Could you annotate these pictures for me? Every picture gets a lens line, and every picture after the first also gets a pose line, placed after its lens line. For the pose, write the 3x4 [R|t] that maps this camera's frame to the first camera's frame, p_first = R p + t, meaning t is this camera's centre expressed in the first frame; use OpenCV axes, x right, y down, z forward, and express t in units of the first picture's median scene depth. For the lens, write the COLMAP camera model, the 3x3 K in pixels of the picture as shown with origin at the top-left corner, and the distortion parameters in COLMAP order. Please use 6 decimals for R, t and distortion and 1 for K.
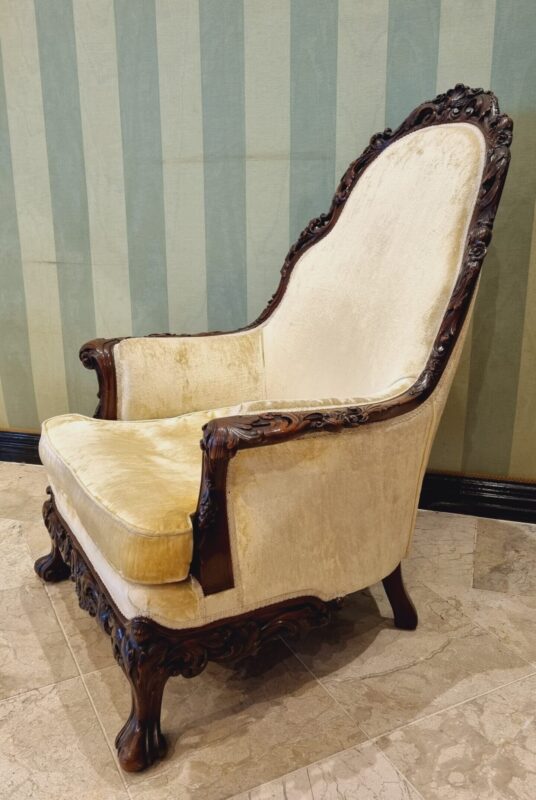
lens RADIAL K [[567.9, 0, 268.0], [0, 567.9, 400.0], [0, 0, 1]] dist [0.031559, -0.008906]
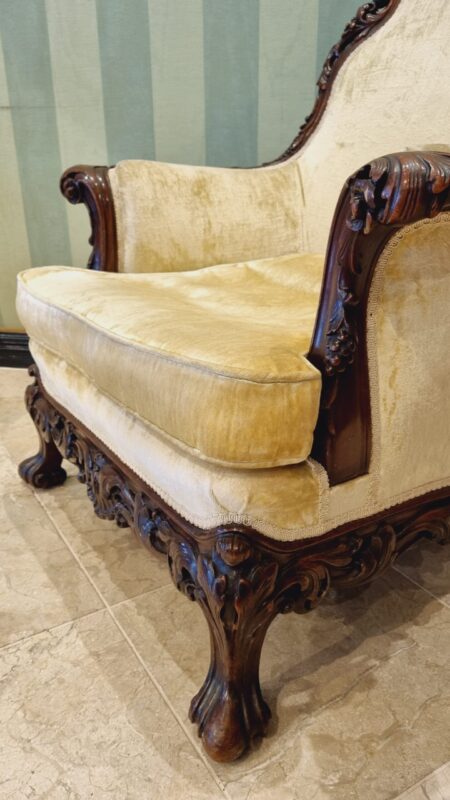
lens RADIAL K [[500.4, 0, 225.0], [0, 500.4, 400.0], [0, 0, 1]] dist [0.022821, -0.002449]
pose [[0.998209, -0.026982, 0.053401, -0.221805], [0.020477, 0.992704, 0.118824, 0.165129], [-0.056217, -0.117517, 0.991478, 0.433275]]
